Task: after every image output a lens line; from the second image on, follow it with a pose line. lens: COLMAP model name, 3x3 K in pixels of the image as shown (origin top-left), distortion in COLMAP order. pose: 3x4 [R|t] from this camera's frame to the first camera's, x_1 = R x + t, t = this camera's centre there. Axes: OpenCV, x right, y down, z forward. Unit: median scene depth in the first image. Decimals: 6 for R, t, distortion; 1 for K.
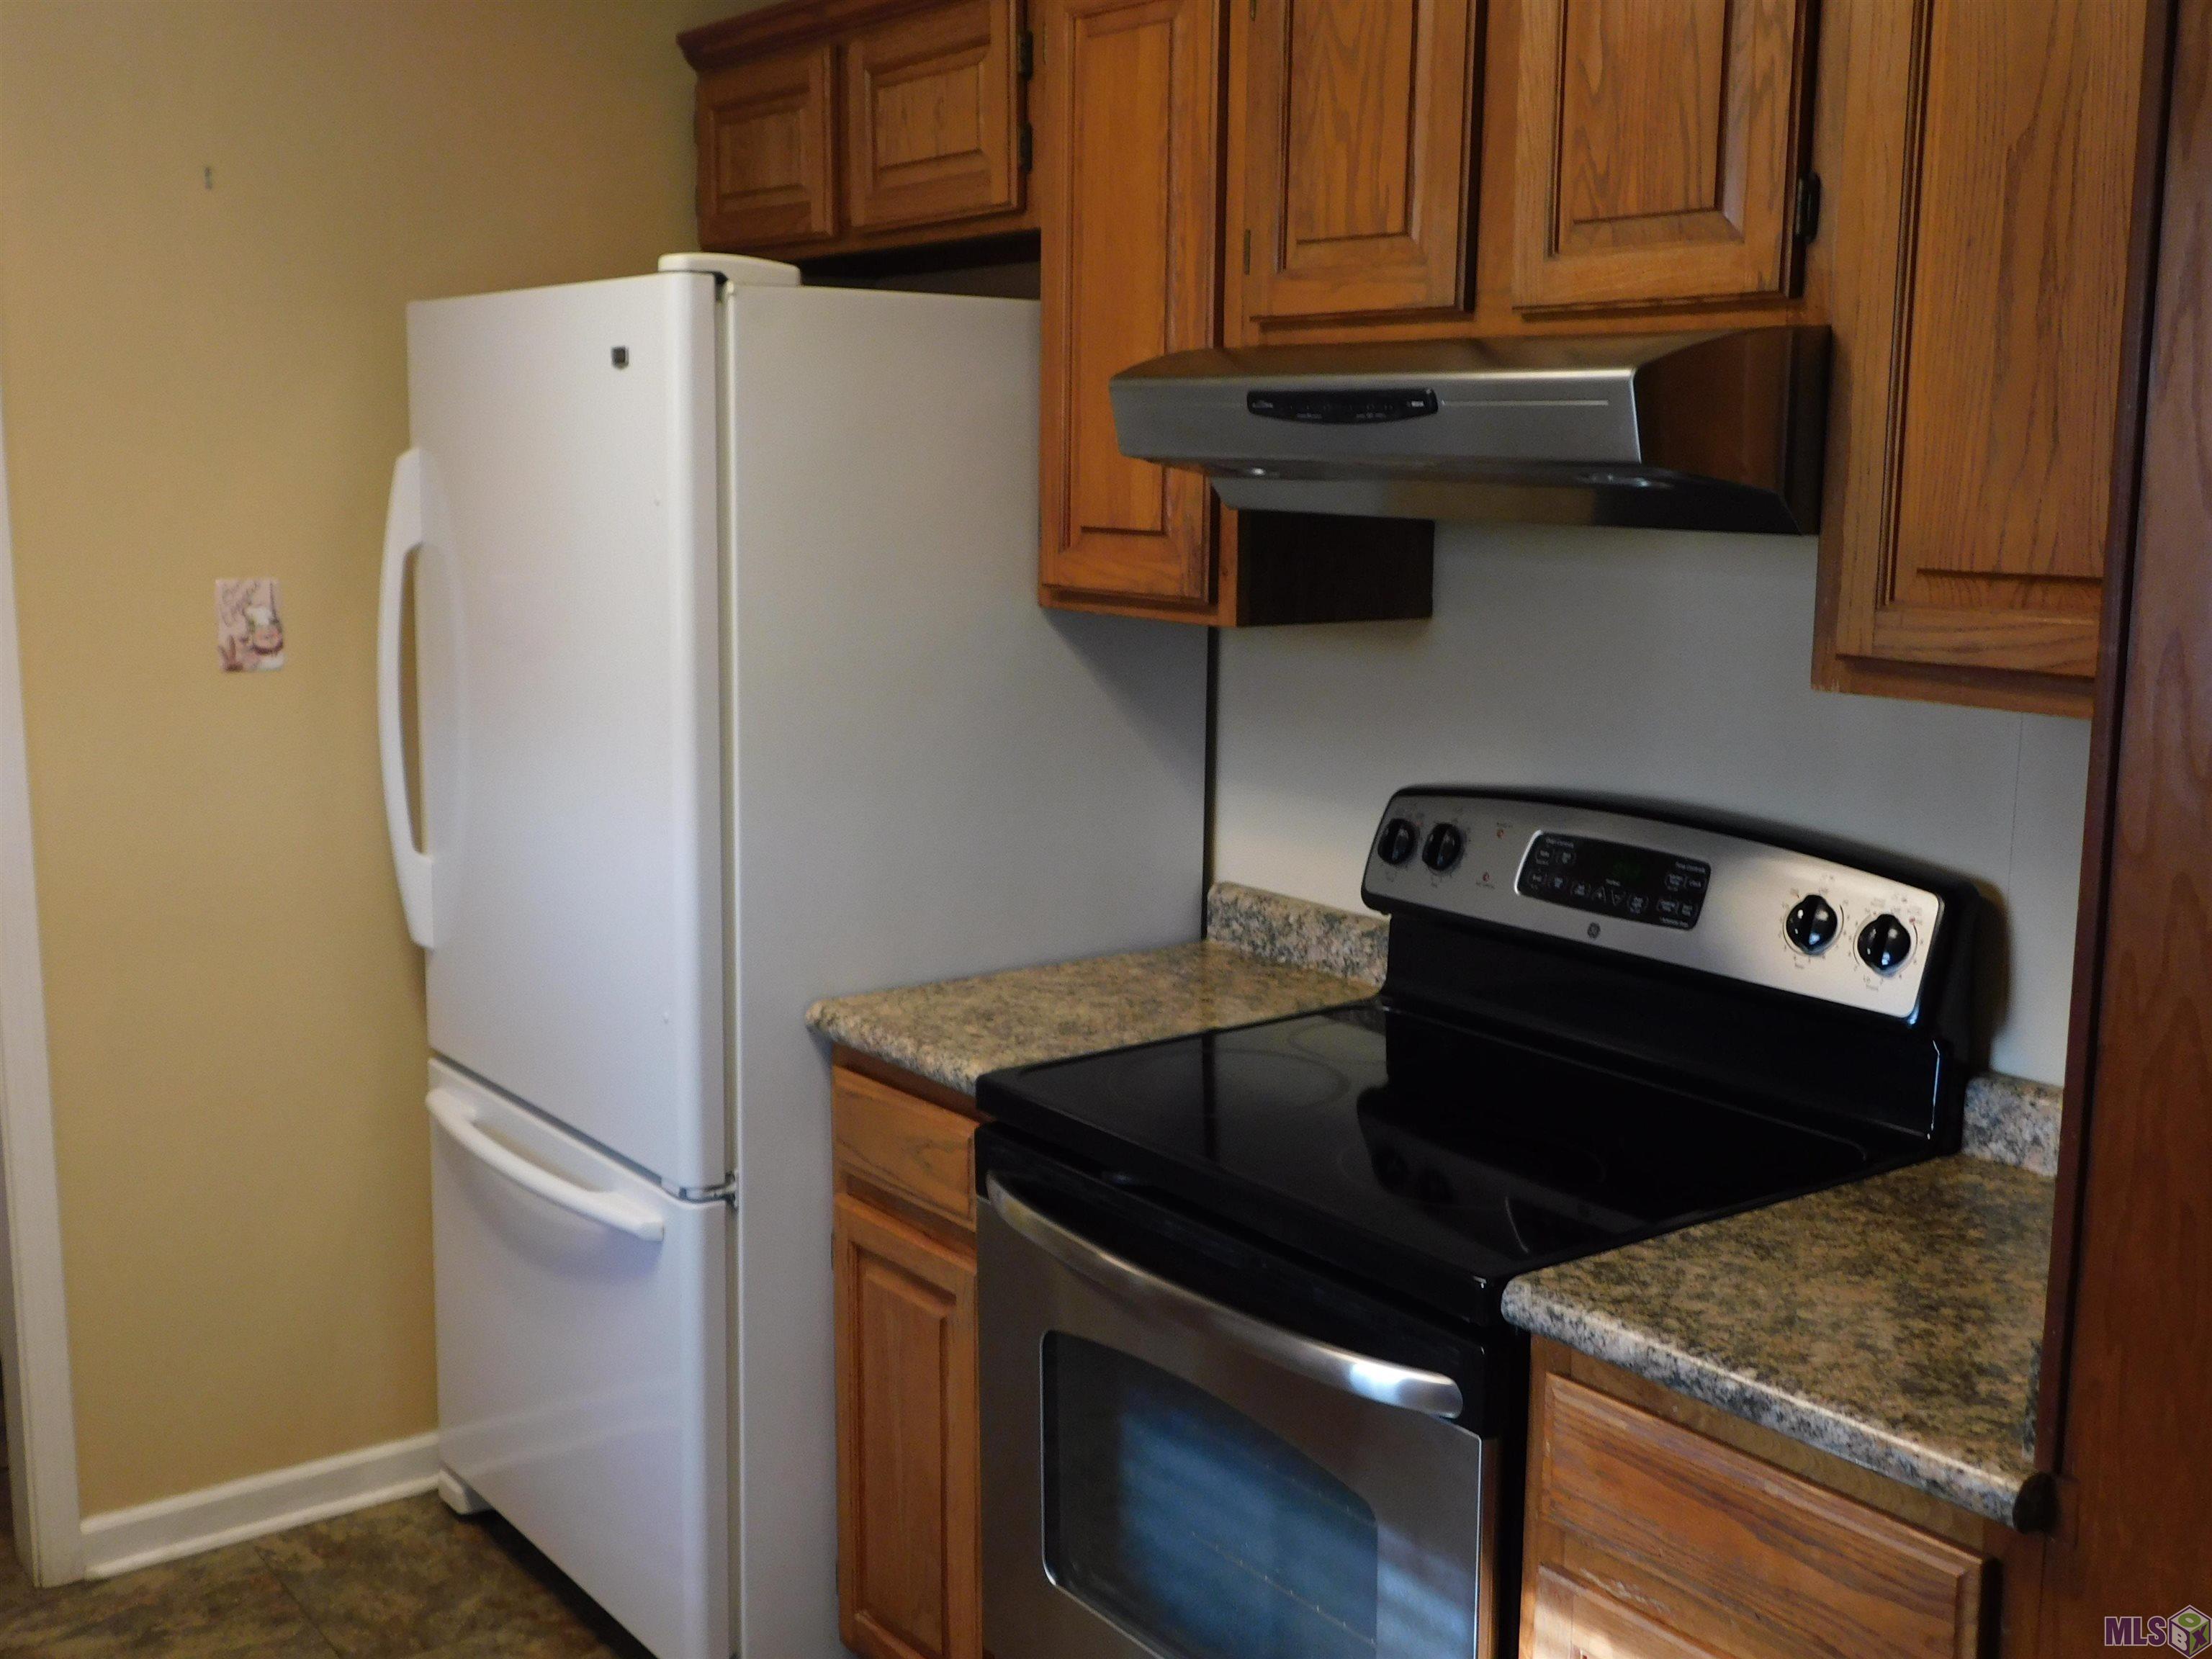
lens RADIAL K [[2333.0, 0, 1098.0], [0, 2333.0, 827.8], [0, 0, 1]] dist [0.005095, 0.000000]
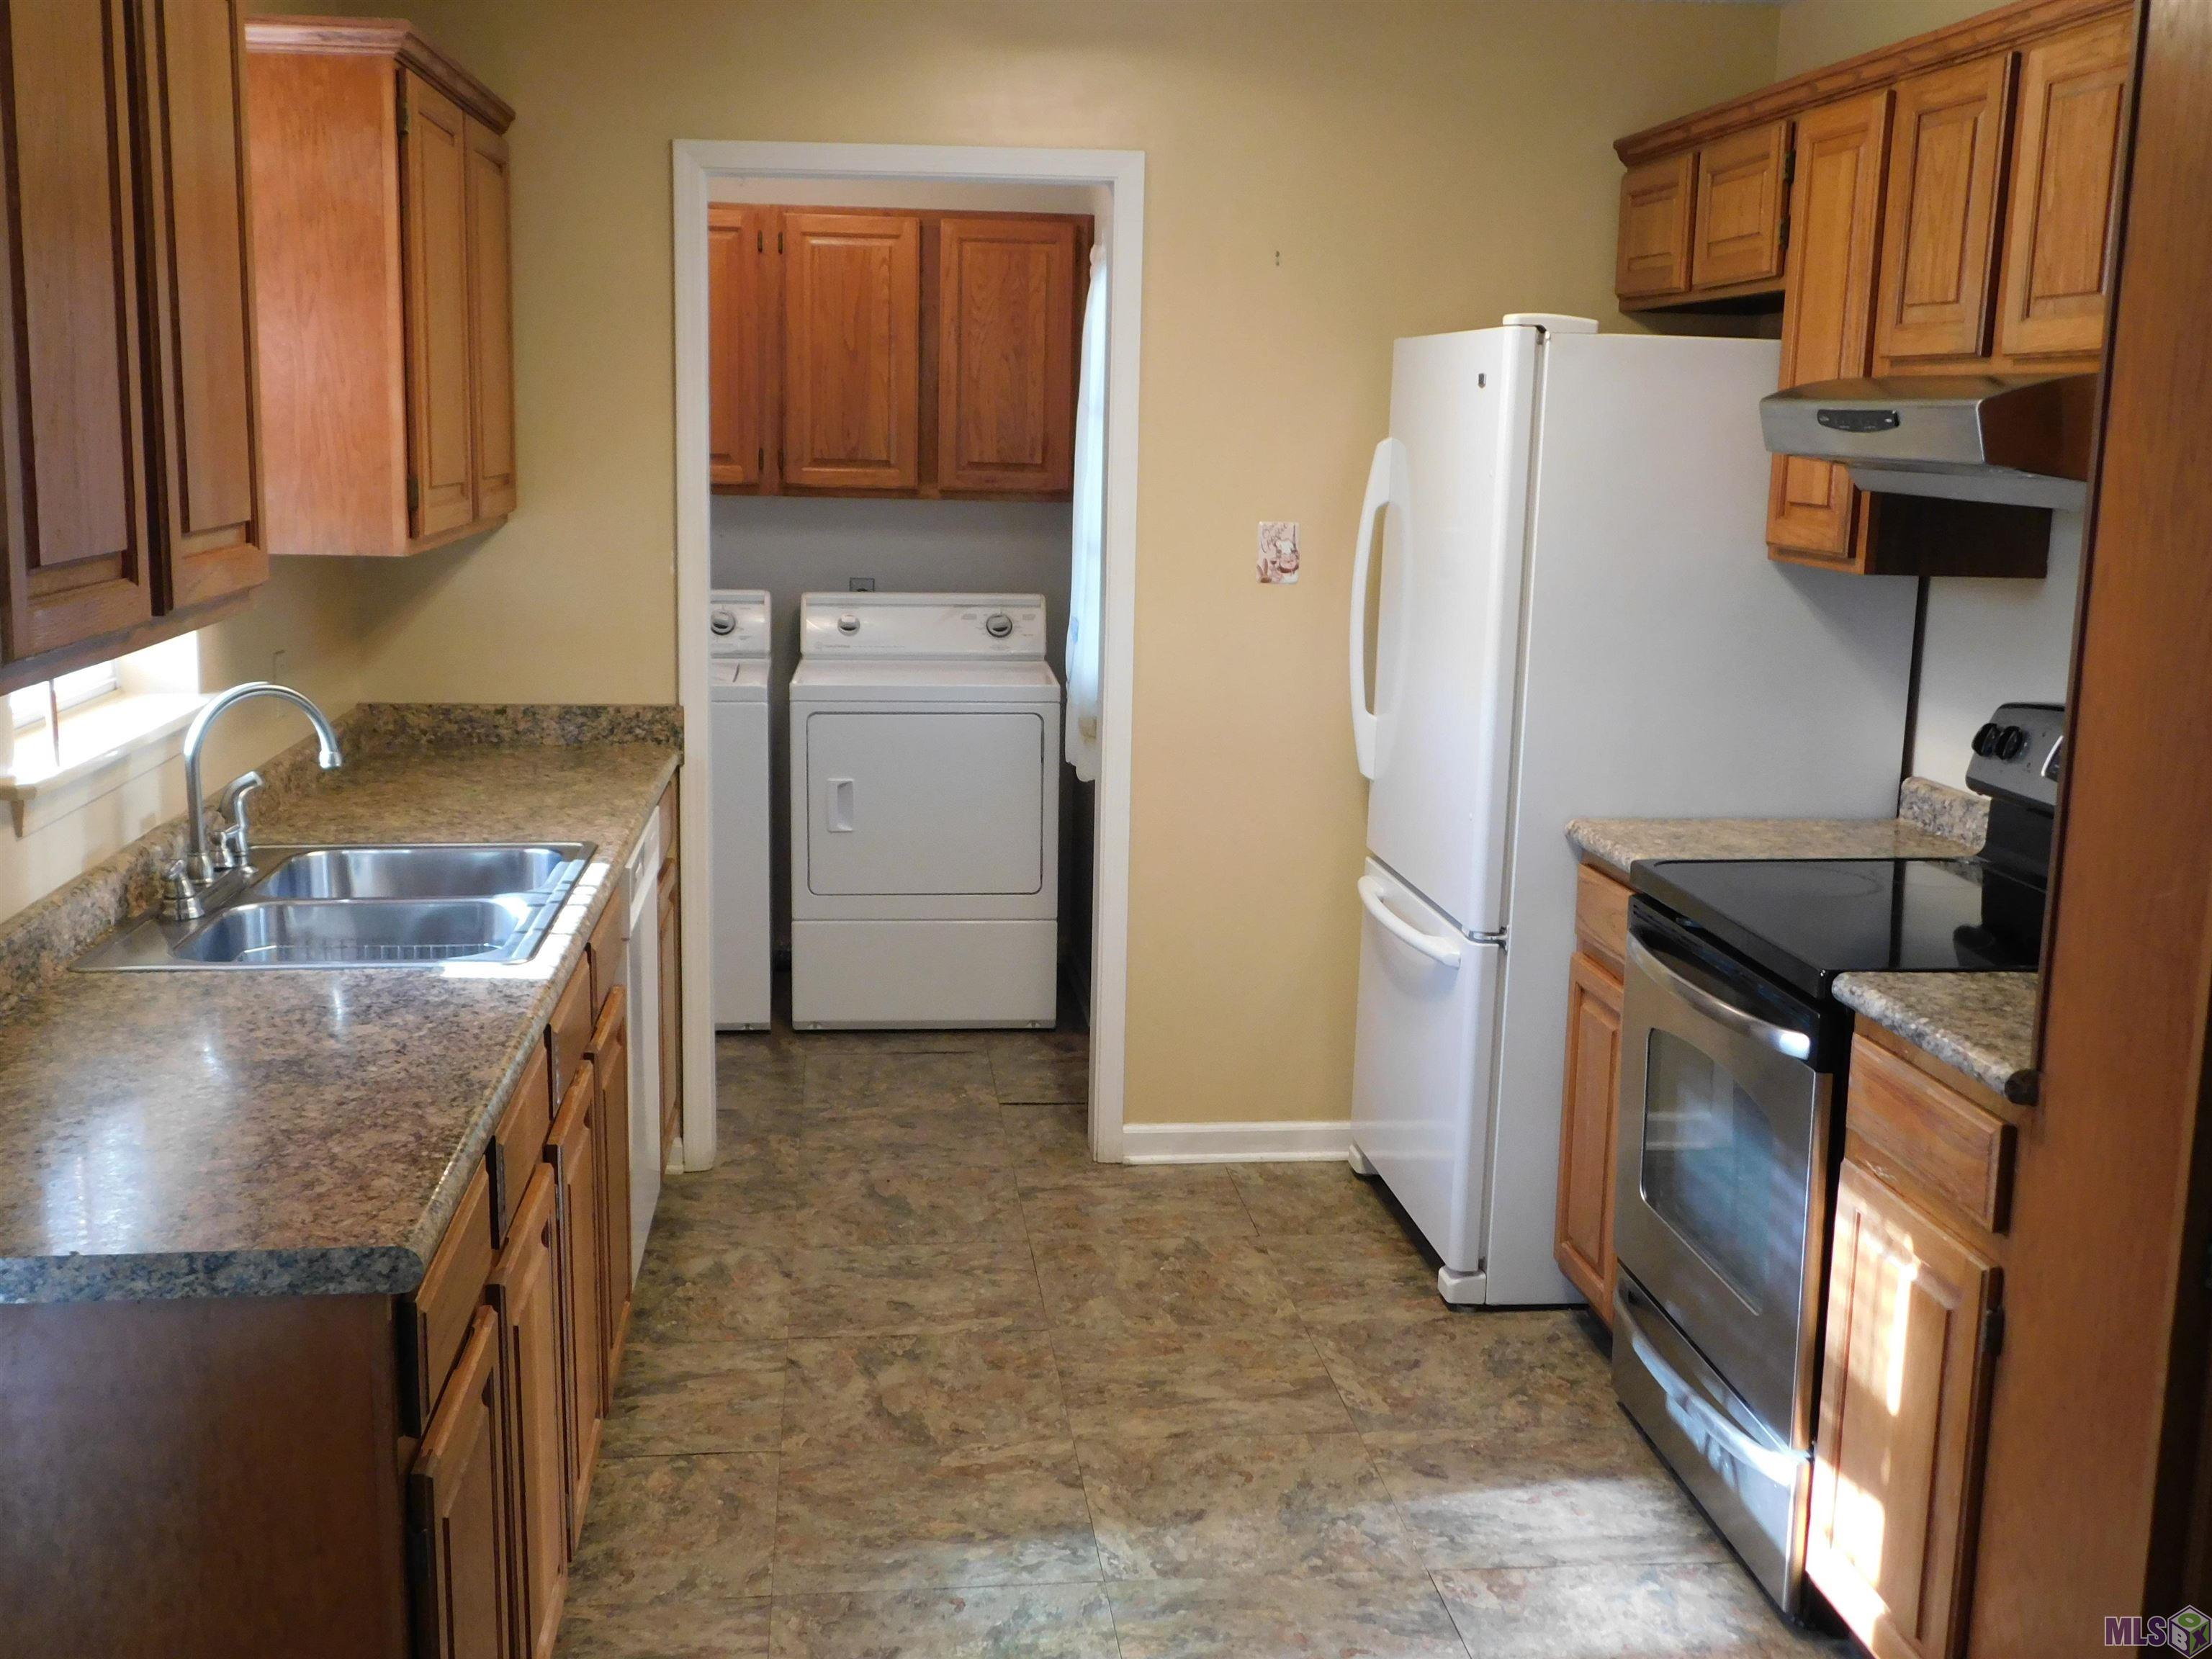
lens RADIAL K [[2333.0, 0, 1115.4], [0, 2333.0, 832.5], [0, 0, 1]] dist [0.005095, 0.000000]
pose [[0.868869, 0.101025, -0.484624, 0.338881], [-0.098365, 0.994668, 0.030993, 0.065077], [0.485171, 0.020741, 0.874173, -0.420666]]
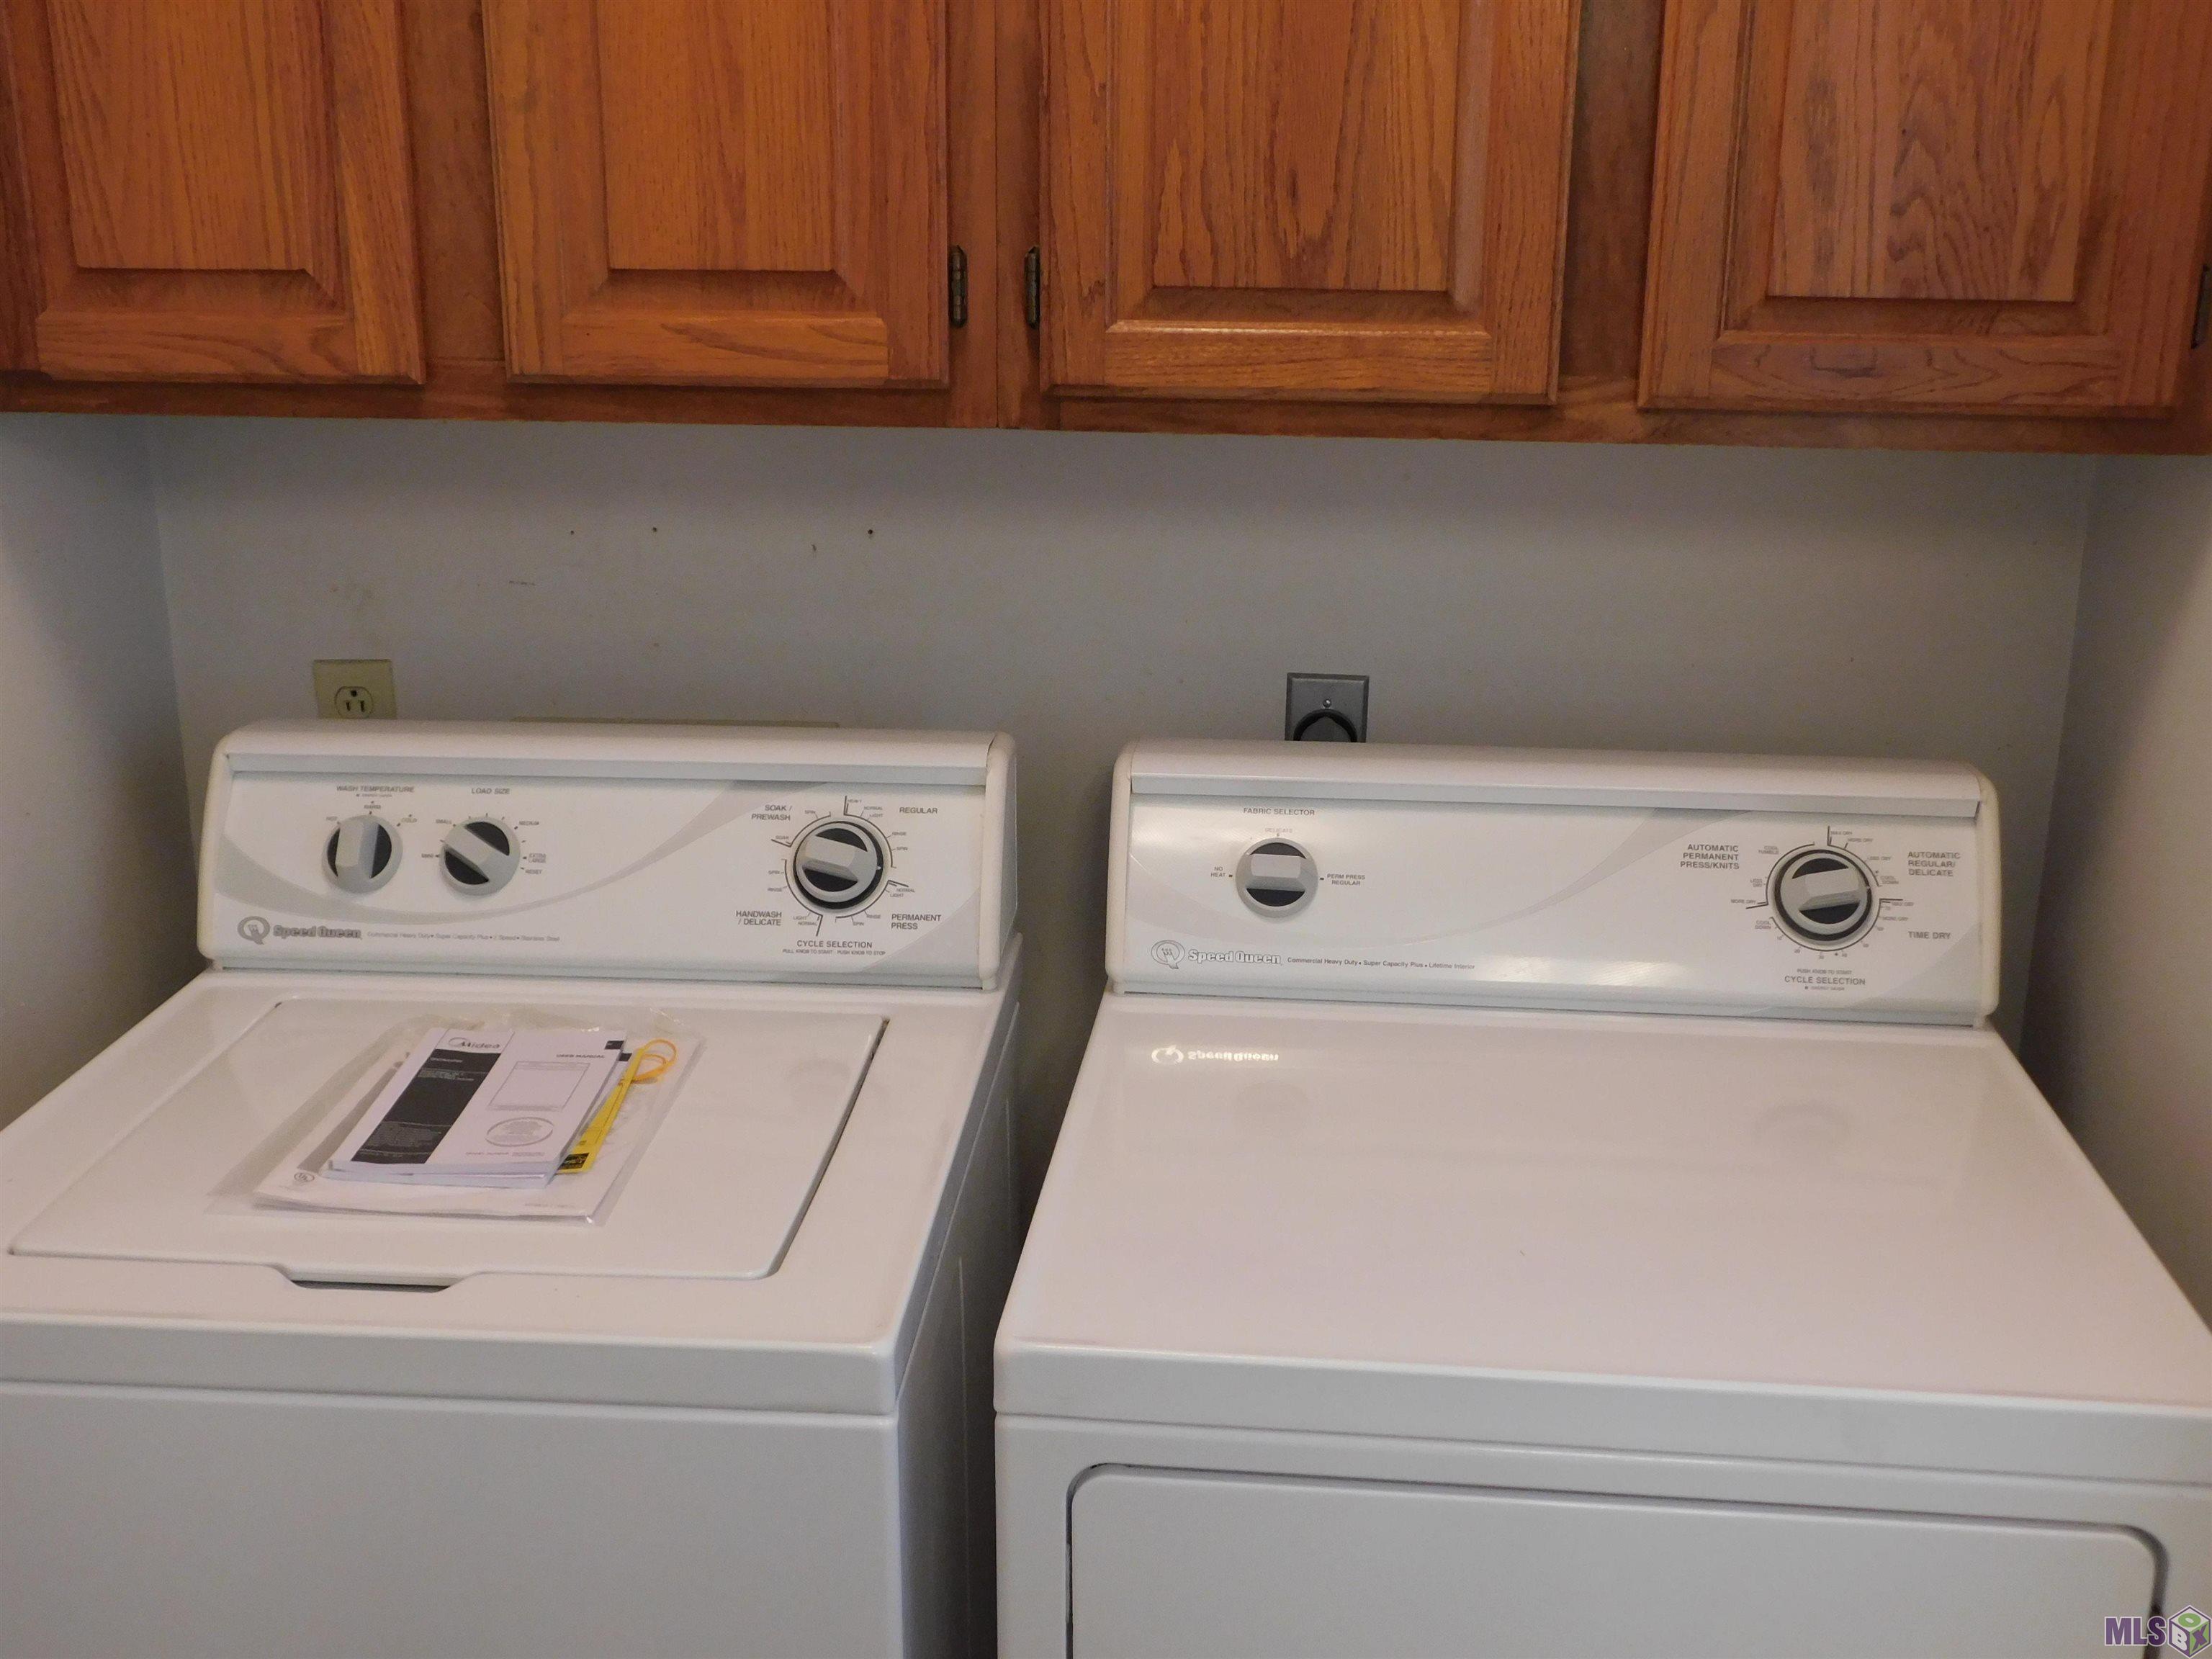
lens RADIAL K [[2333.0, 0, 1099.8], [0, 2333.0, 835.1], [0, 0, 1]] dist [0.005095, 0.000000]
pose [[0.751636, 0.190634, -0.631429, -0.415645], [-0.111289, 0.980251, 0.163471, -0.101099], [0.650122, -0.052600, 0.758007, 0.609519]]
